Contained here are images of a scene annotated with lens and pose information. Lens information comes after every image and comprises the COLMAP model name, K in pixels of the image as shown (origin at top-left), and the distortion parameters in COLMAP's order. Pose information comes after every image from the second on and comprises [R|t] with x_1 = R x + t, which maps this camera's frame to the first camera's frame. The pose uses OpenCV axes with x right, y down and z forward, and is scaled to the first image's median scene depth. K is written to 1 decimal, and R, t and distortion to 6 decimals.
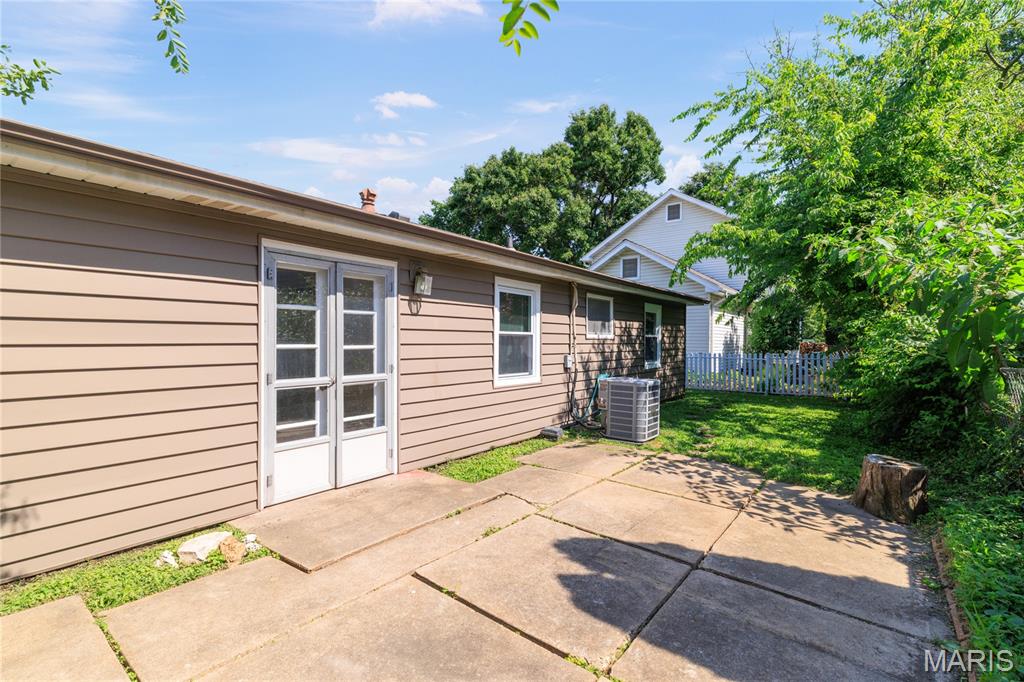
lens RADIAL K [[467.2, 0, 512.6], [0, 467.2, 346.1], [0, 0, 1]] dist [0.006233, 0.000989]
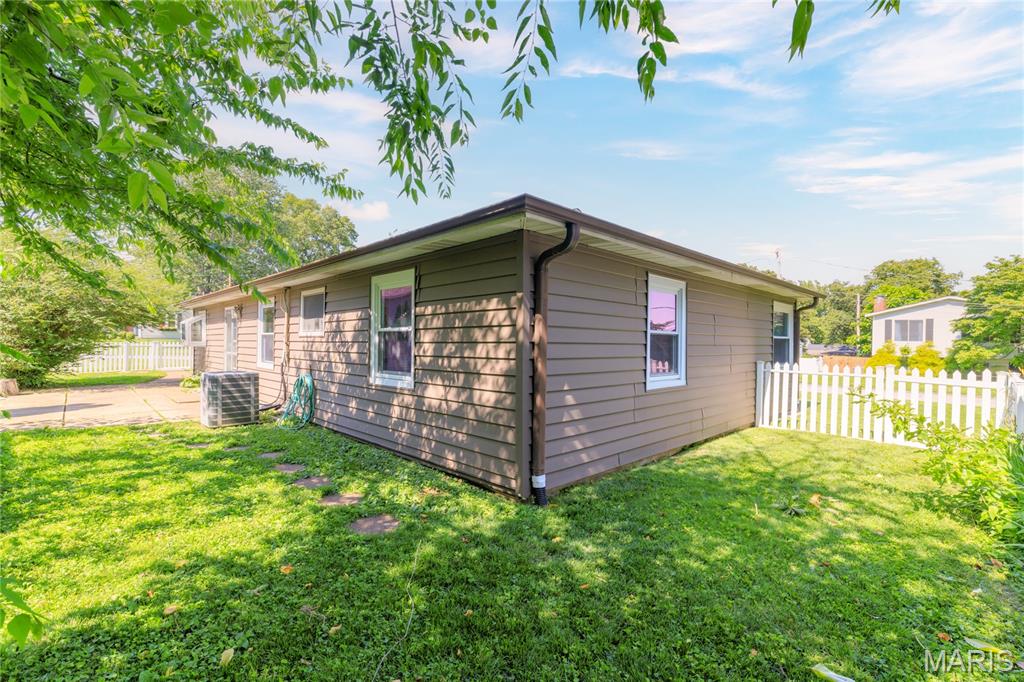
lens RADIAL K [[466.5, 0, 516.4], [0, 466.5, 340.1], [0, 0, 1]] dist [-0.001292, 0.000326]
pose [[-0.145438, -0.015883, -0.989240, 2.075355], [-0.024016, 0.999633, -0.012519, -0.012540], [0.989076, 0.021937, -0.145766, 3.042079]]
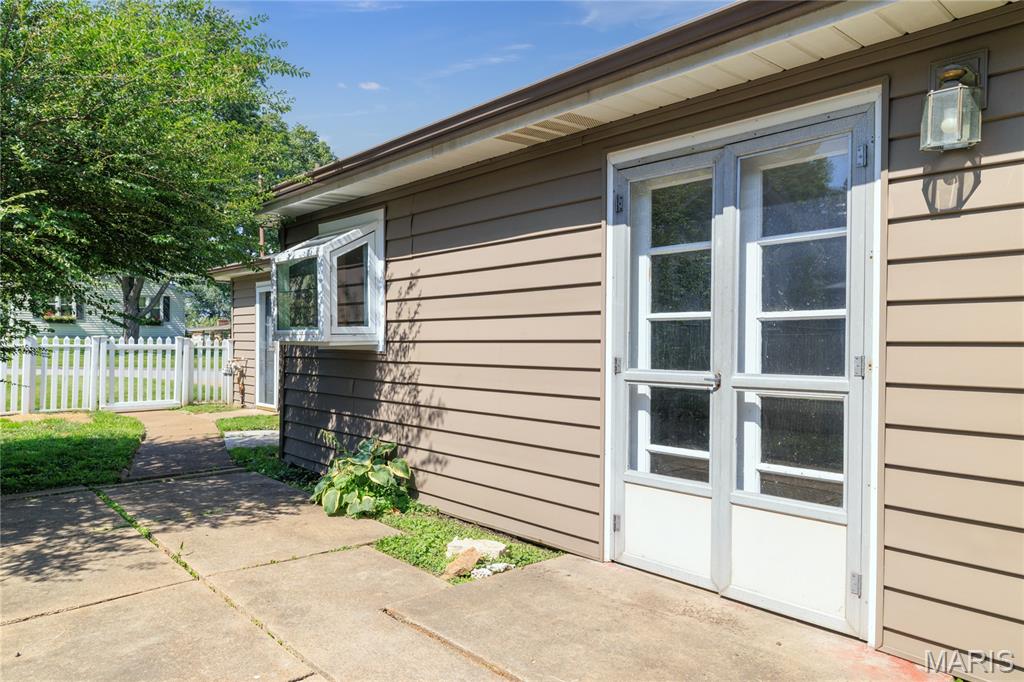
lens RADIAL K [[668.8, 0, 502.1], [0, 668.8, 348.0], [0, 0, 1]] dist [-0.006838, 0.000127]
pose [[-0.172727, -0.004277, -0.984960, 0.378025], [-0.021757, 0.999763, -0.000526, 0.044386], [0.984729, 0.021339, -0.172779, 0.895634]]
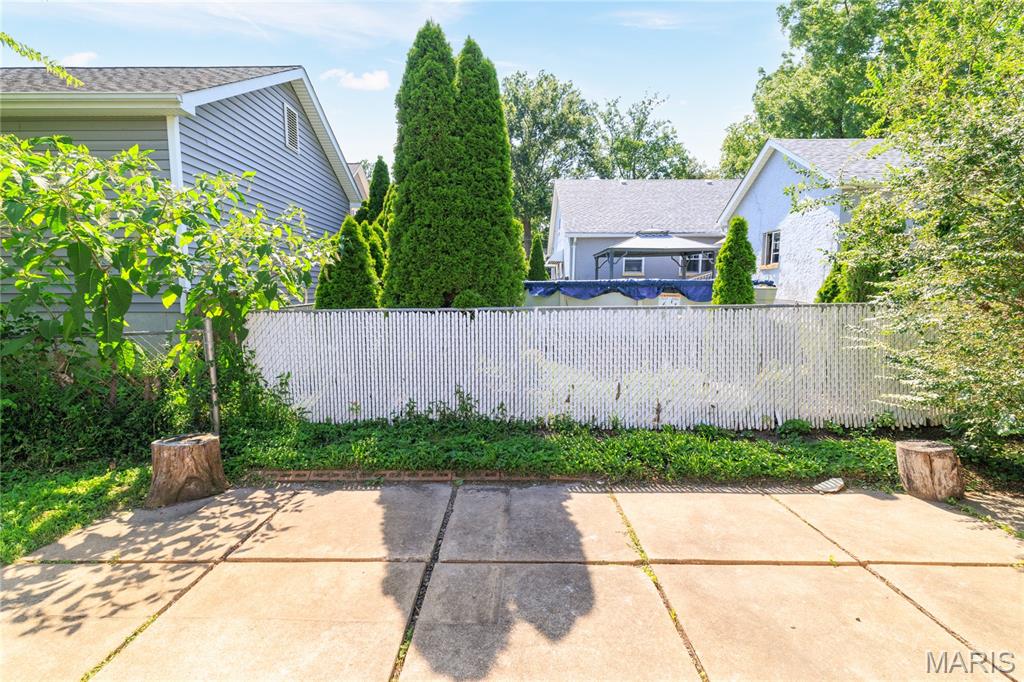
lens RADIAL K [[467.2, 0, 509.8], [0, 467.2, 346.3], [0, 0, 1]] dist [0.006233, 0.000989]
pose [[-0.613944, -0.103068, 0.782591, -0.276261], [-0.002253, 0.991663, 0.128835, -0.054355], [-0.789346, 0.077334, -0.609058, 1.001014]]
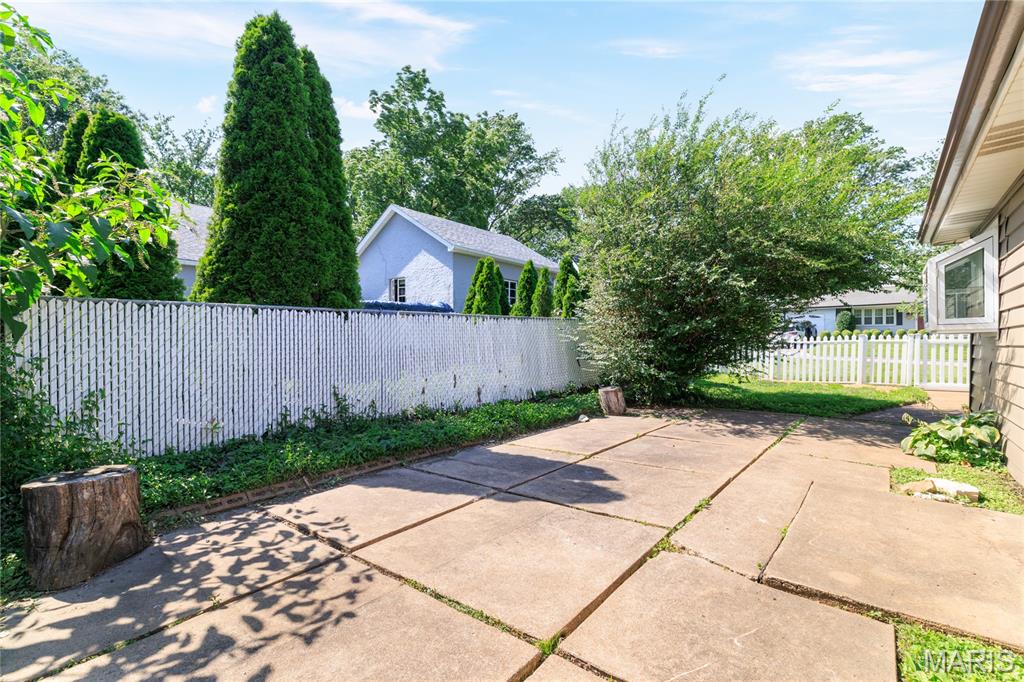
lens RADIAL K [[467.2, 0, 503.4], [0, 467.2, 348.5], [0, 0, 1]] dist [0.006233, 0.000989]
pose [[-0.999383, -0.012466, 0.032849, 0.248533], [-0.011626, 0.999604, 0.025628, 0.063495], [-0.033156, 0.025231, -0.999132, 1.518196]]
